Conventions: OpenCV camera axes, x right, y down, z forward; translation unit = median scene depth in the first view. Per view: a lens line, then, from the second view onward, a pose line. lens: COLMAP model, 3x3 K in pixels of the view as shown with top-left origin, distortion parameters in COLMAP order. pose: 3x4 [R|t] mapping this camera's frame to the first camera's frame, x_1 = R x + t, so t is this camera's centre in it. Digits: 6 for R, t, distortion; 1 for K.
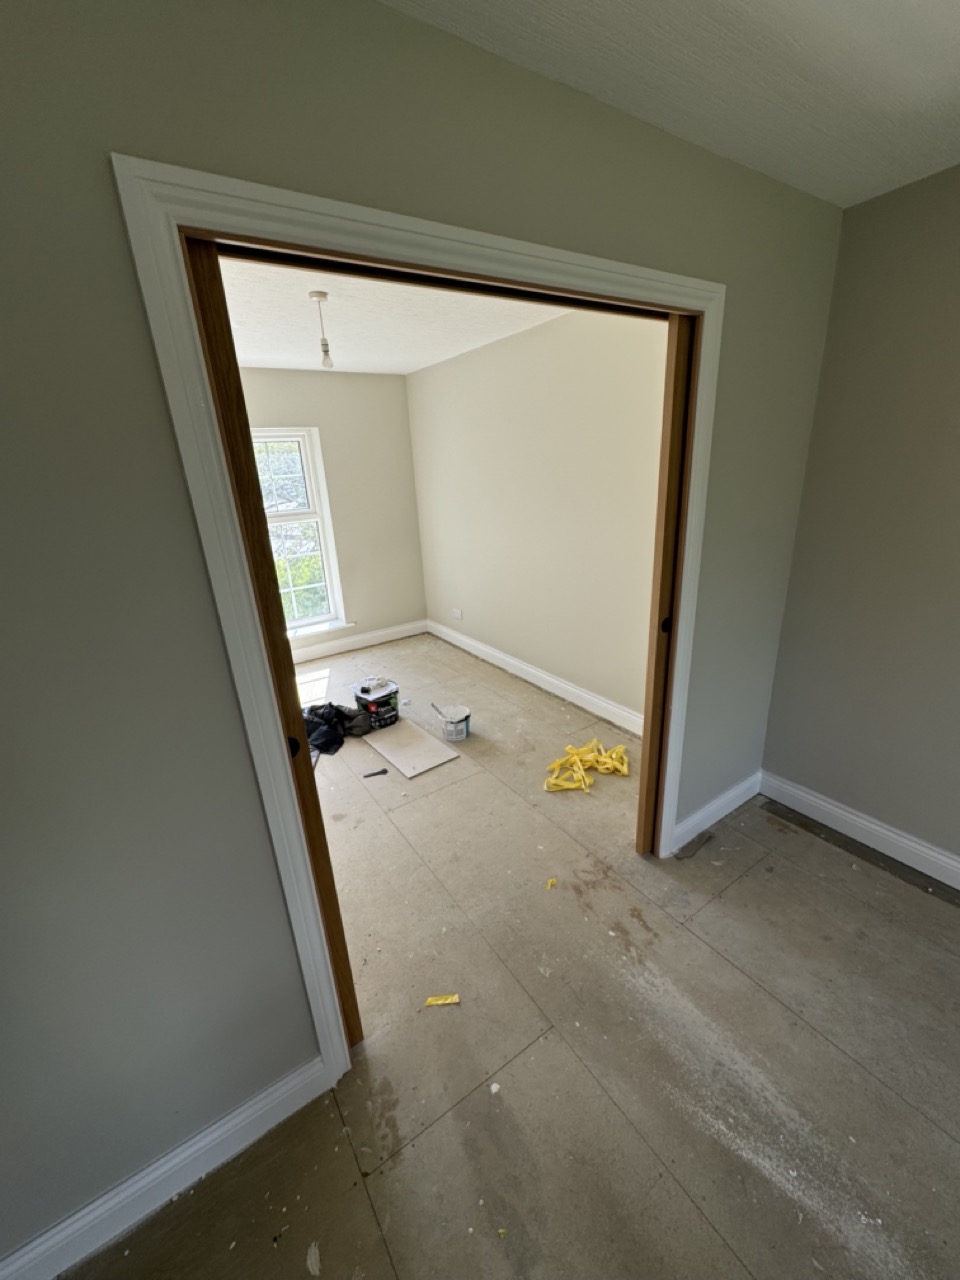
lens RADIAL K [[509.5, 0, 480.0], [0, 509.5, 640.0], [0, 0, 1]] dist [0.000153, 0.000138]
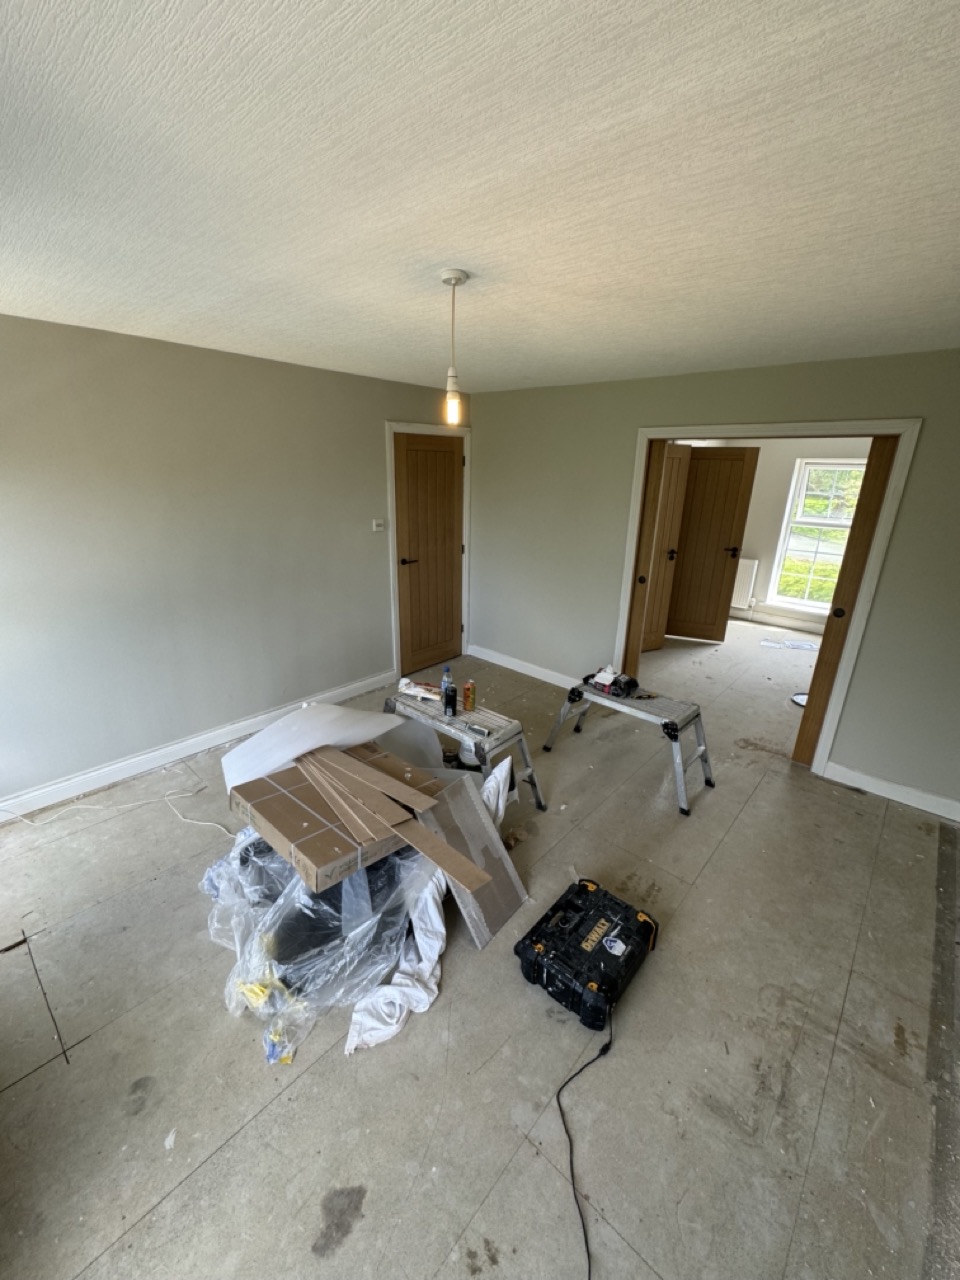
lens RADIAL K [[509.5, 0, 480.0], [0, 509.5, 640.0], [0, 0, 1]] dist [0.000153, 0.000138]
pose [[0.240248, 0.366668, -0.898797, 1.557377], [-0.355276, 0.894886, 0.270107, 0.021593], [0.903360, 0.254428, 0.345263, -0.590638]]
